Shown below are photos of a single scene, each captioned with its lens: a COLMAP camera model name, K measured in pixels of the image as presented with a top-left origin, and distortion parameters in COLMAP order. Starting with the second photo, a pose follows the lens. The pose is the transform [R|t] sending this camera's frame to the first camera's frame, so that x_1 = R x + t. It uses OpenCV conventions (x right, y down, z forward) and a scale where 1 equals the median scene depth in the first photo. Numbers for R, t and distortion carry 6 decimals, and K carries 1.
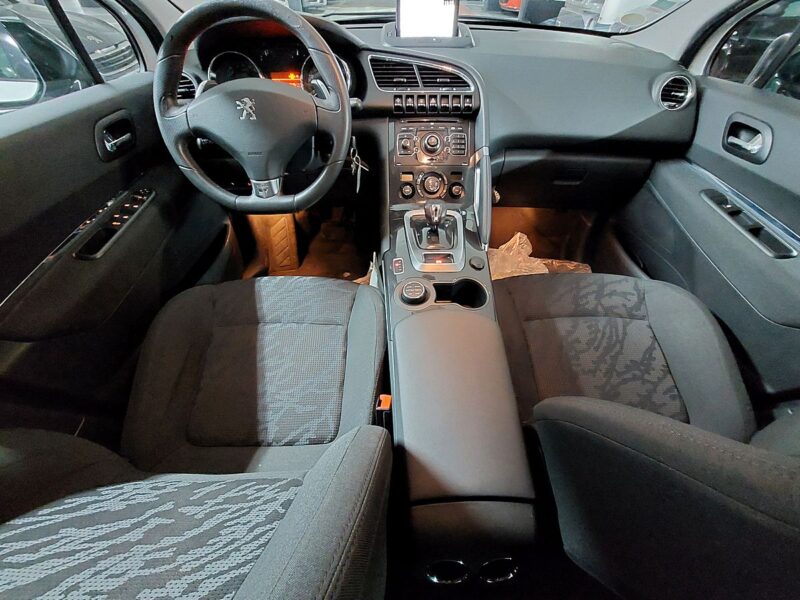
lens RADIAL K [[317.1, 0, 400.7], [0, 317.1, 303.5], [0, 0, 1]] dist [-0.003651, -0.000046]
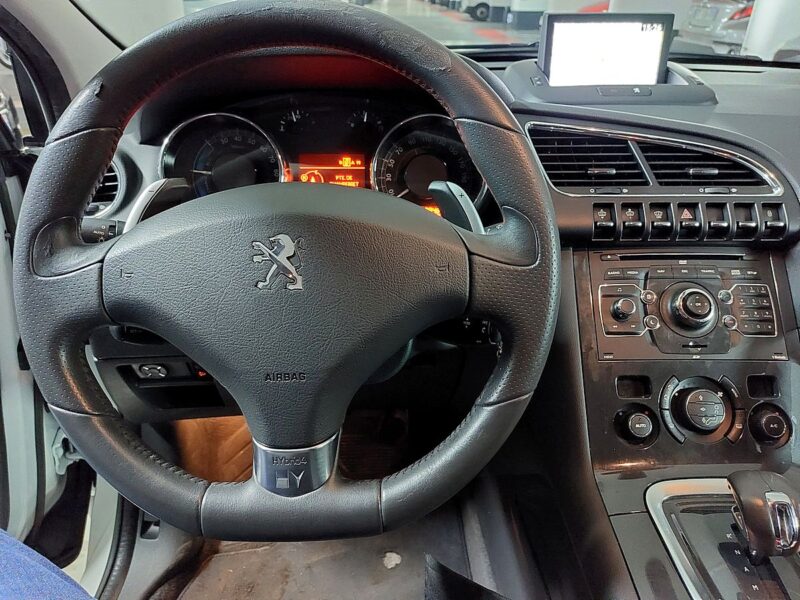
lens RADIAL K [[590.8, 0, 400.9], [0, 590.8, 297.4], [0, 0, 1]] dist [0.001484, -0.001646]
pose [[0.999962, 0.001272, -0.008573, -0.267624], [-0.004053, 0.942974, -0.332842, -0.276174], [0.007661, 0.332864, 0.942944, 0.299022]]
